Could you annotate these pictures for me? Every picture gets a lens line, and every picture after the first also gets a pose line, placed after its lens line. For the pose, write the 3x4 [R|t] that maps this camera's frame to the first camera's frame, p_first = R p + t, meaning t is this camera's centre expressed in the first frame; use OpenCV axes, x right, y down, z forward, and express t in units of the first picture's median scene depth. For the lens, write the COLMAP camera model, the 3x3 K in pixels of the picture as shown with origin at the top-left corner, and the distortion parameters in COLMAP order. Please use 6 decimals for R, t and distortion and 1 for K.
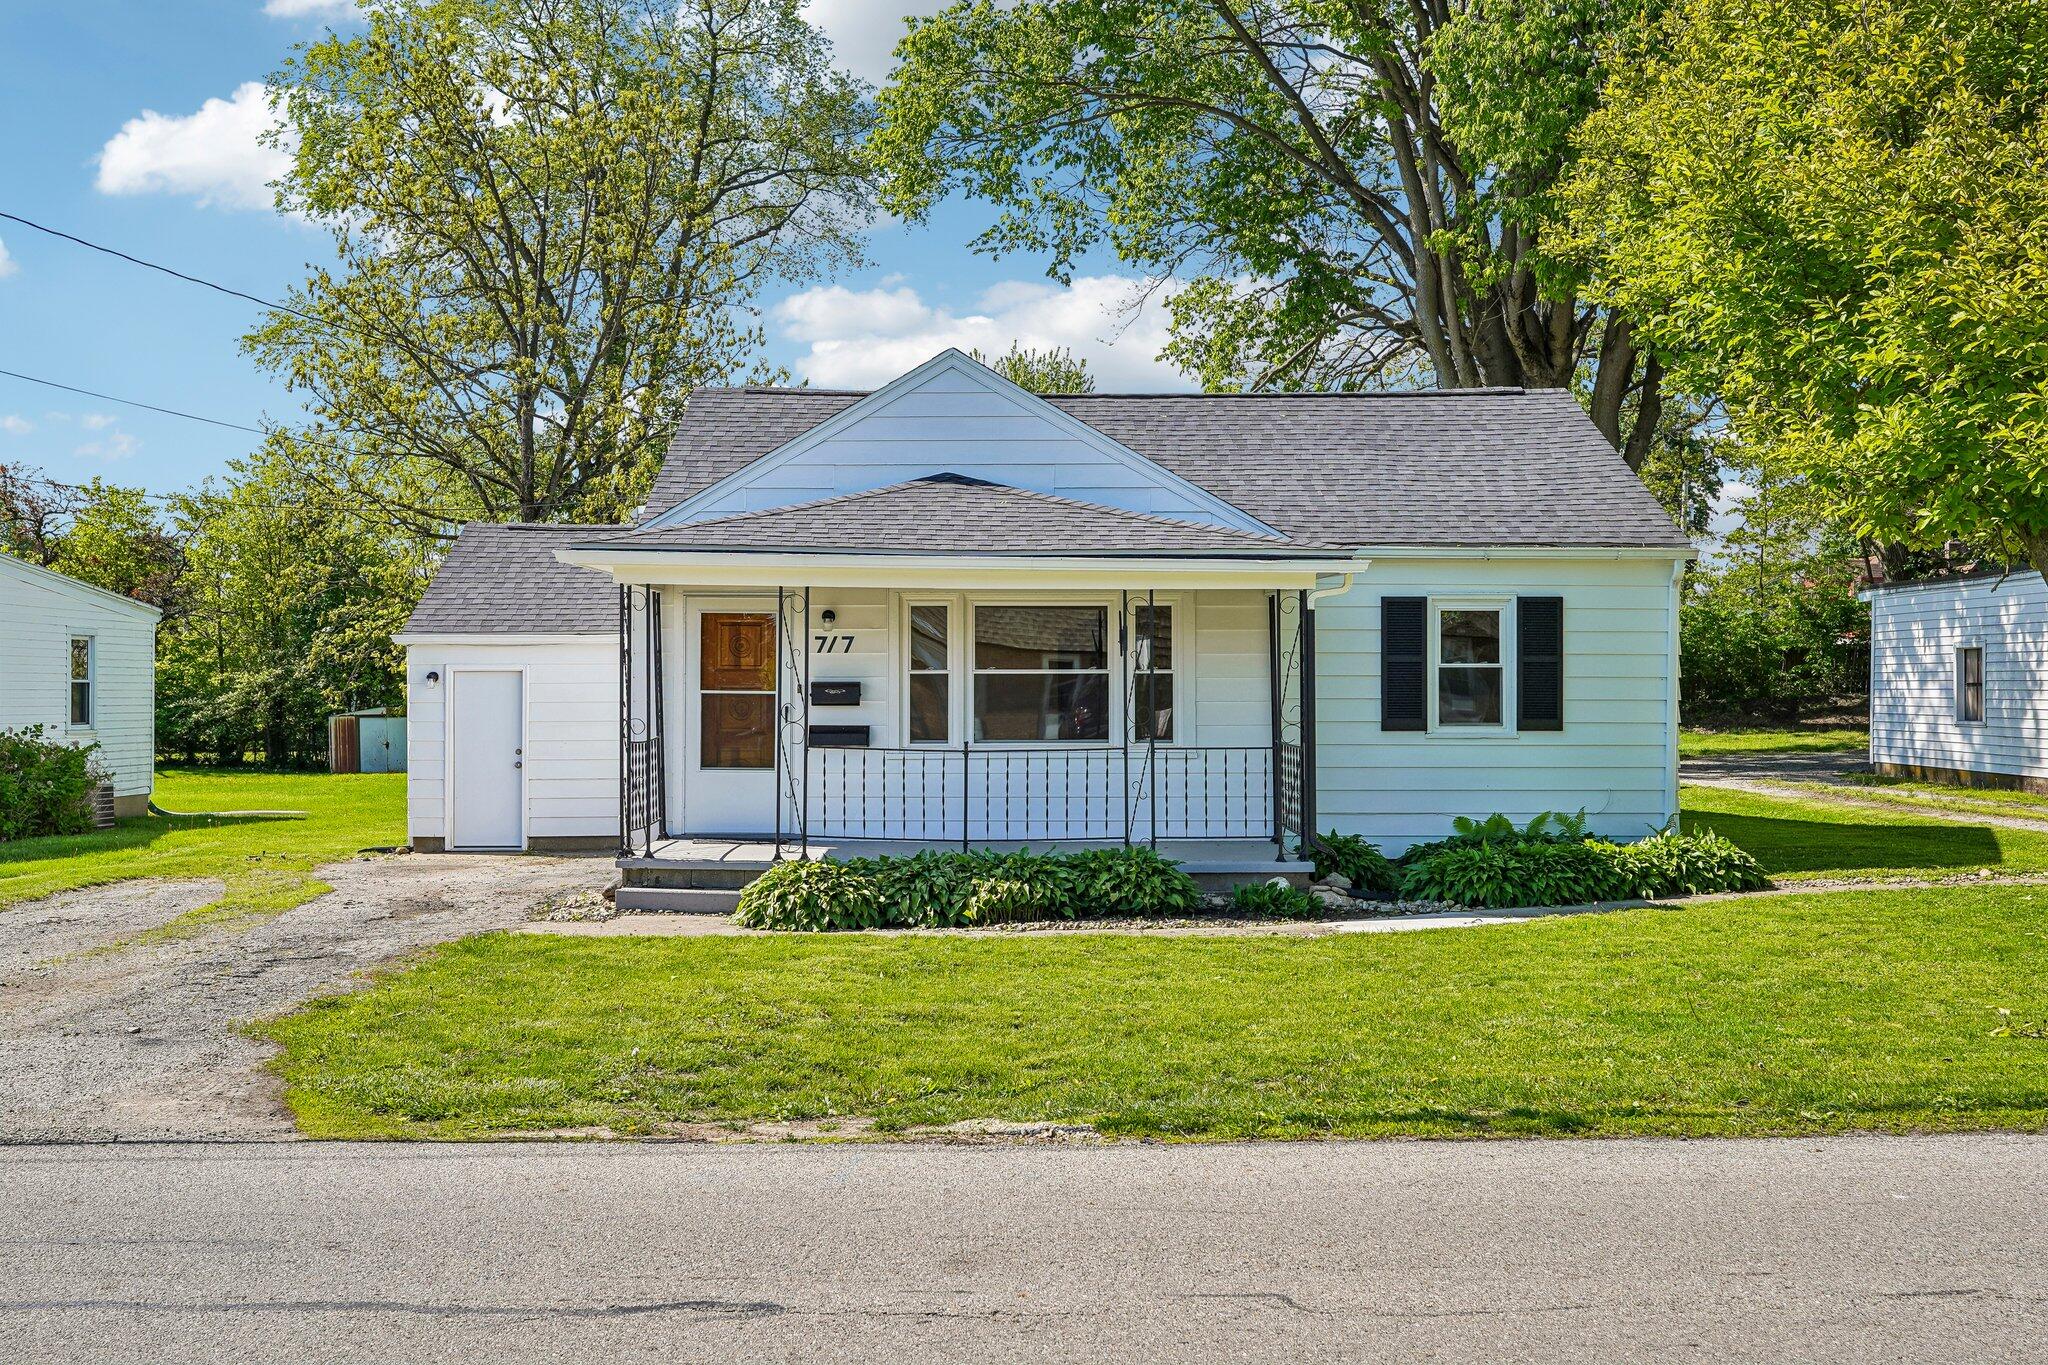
lens RADIAL K [[2068.5, 0, 1026.4], [0, 2068.5, 683.8], [0, 0, 1]] dist [-0.008186, 0.000000]
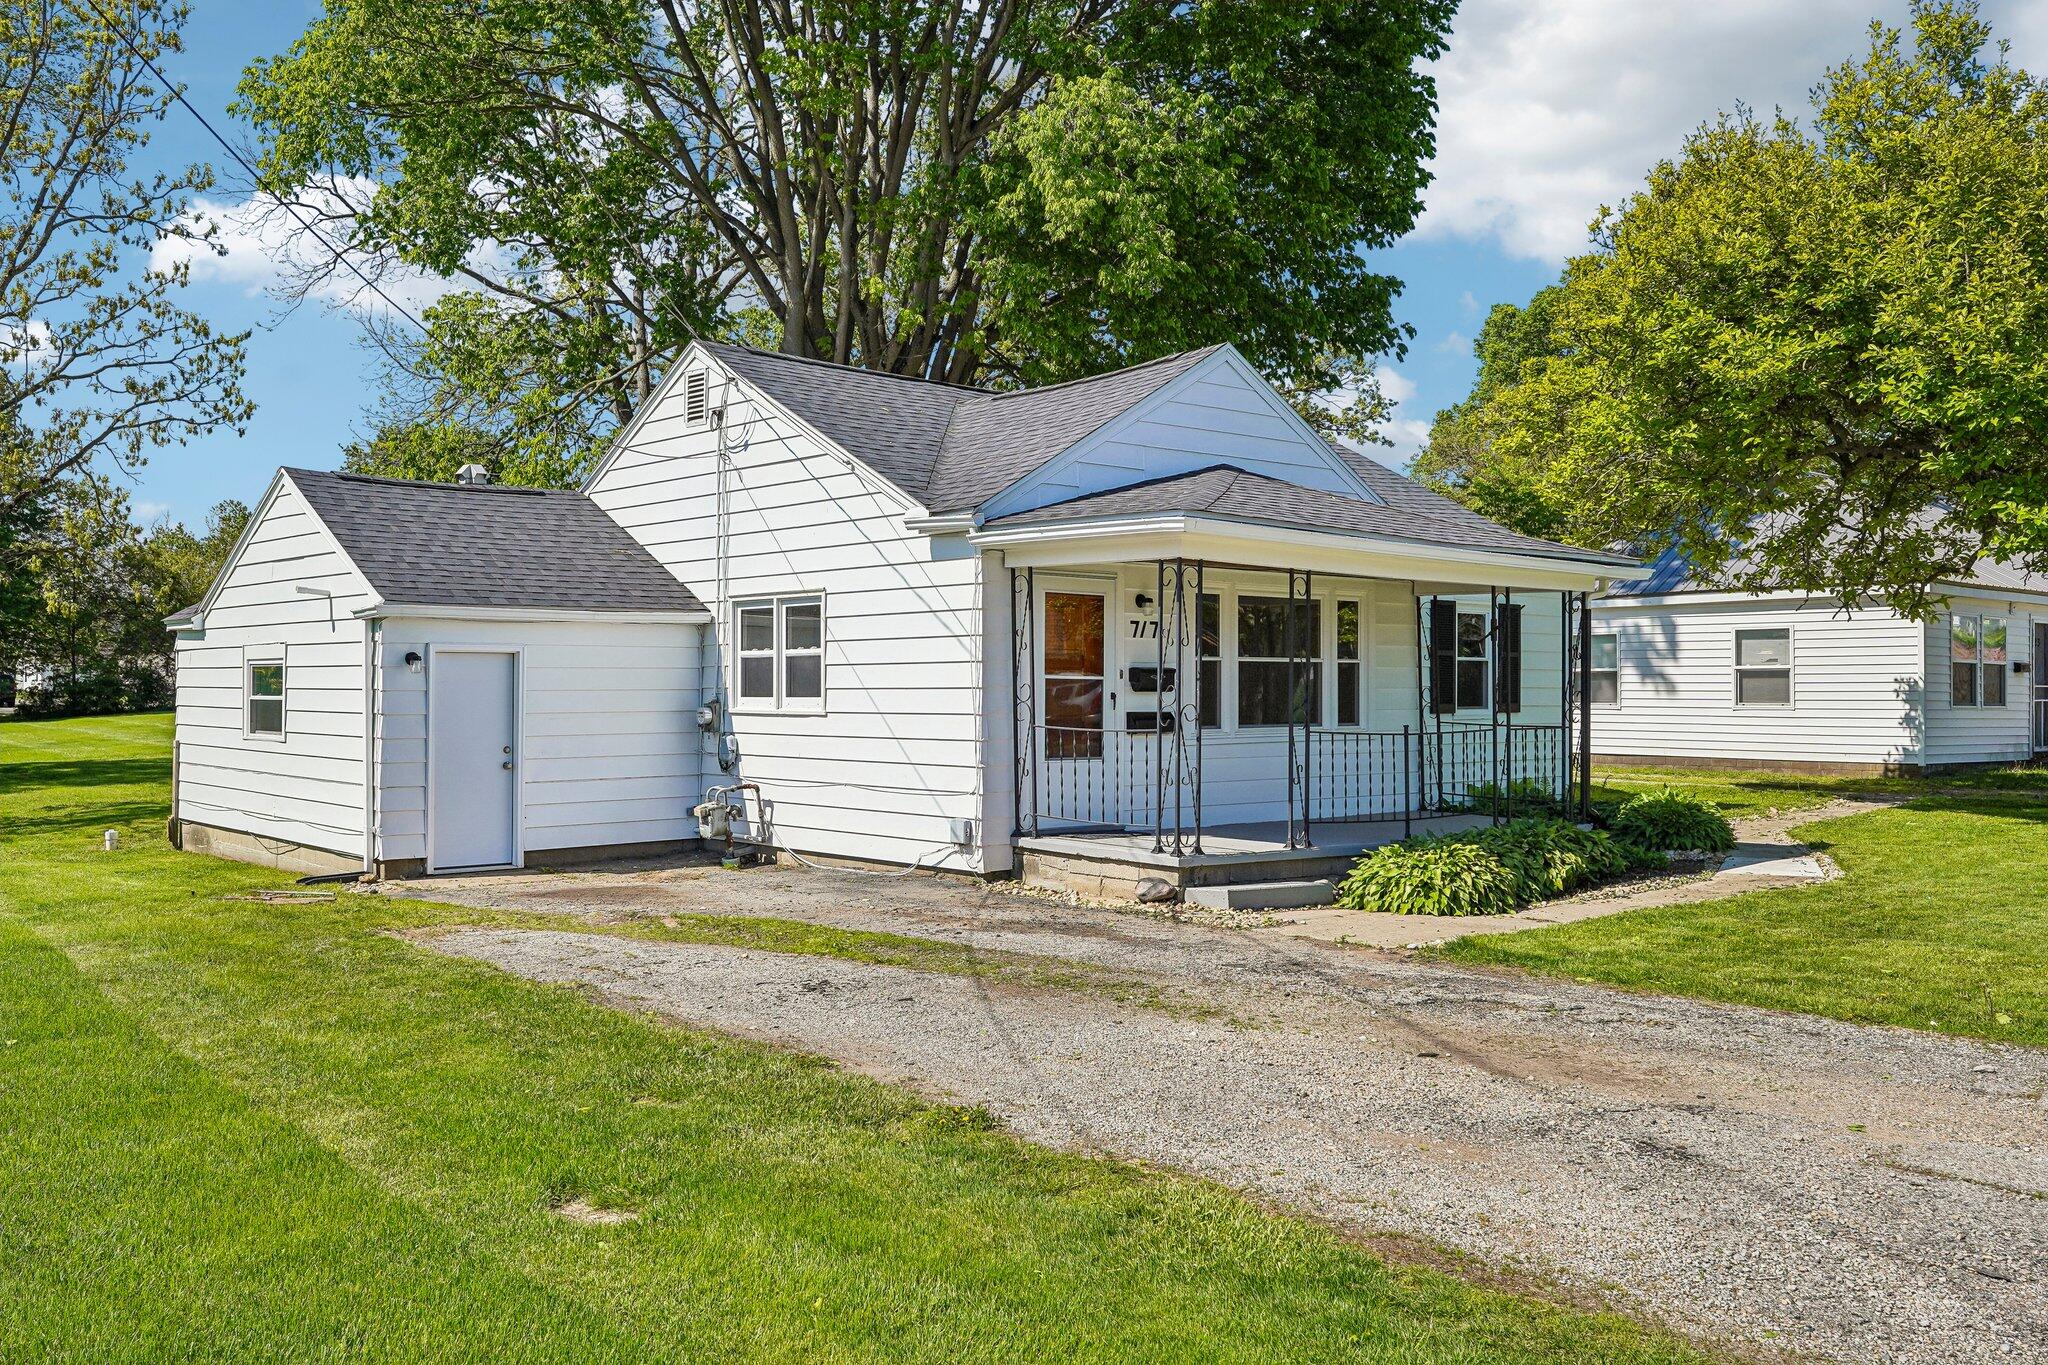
lens RADIAL K [[1847.2, 0, 1019.0], [0, 1847.2, 680.7], [0, 0, 1]] dist [0.019533, 0.001523]
pose [[0.765516, 0.003375, 0.643408, -0.700059], [-0.003986, 0.999992, -0.000504, 0.005771], [-0.643405, -0.002179, 0.765523, 0.367601]]
